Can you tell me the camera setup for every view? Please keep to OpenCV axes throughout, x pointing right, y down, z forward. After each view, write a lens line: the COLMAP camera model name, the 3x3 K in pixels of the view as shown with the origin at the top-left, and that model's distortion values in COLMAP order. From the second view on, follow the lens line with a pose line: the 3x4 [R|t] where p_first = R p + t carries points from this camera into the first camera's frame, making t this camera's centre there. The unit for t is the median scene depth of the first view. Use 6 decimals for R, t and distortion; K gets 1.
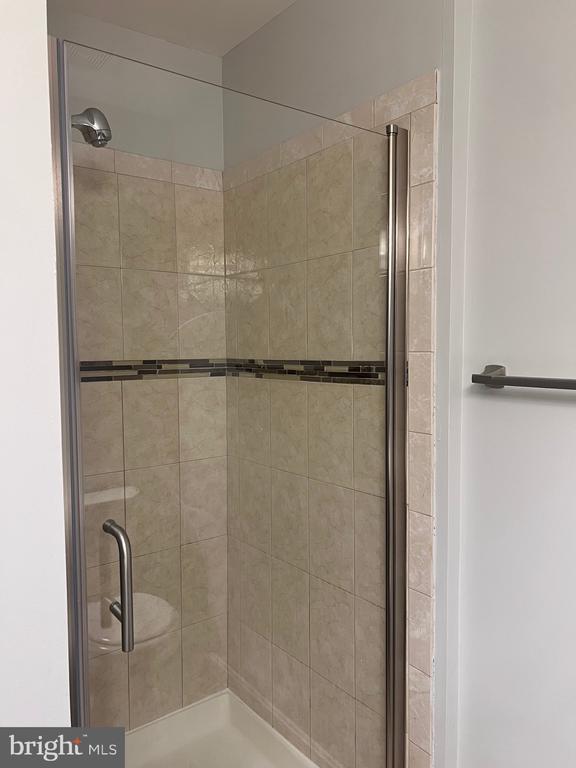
lens RADIAL K [[573.5, 0, 277.1], [0, 573.5, 384.5], [0, 0, 1]] dist [0.081851, -0.083690]
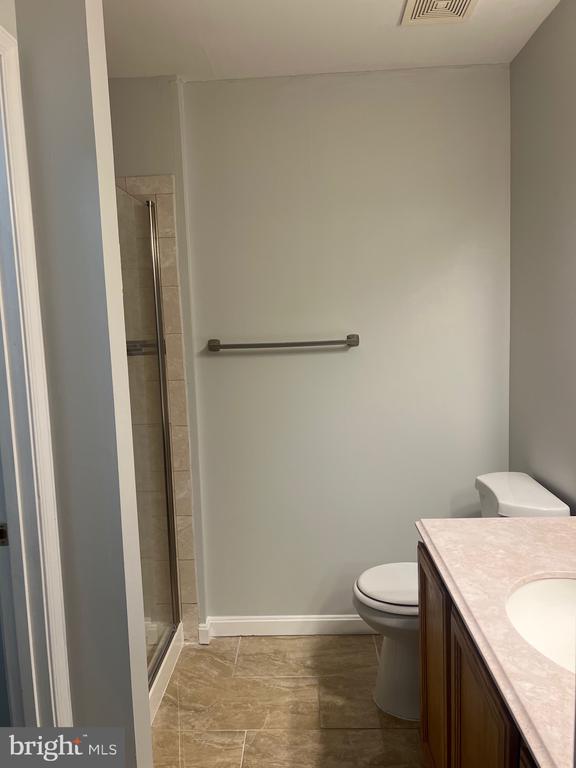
lens RADIAL K [[573.5, 0, 277.1], [0, 573.5, 384.5], [0, 0, 1]] dist [0.081851, -0.083690]
pose [[0.644765, -0.101315, 0.757637, -0.879679], [0.084436, 0.994551, 0.061140, 0.016116], [-0.759703, 0.024551, 0.649807, -0.361672]]
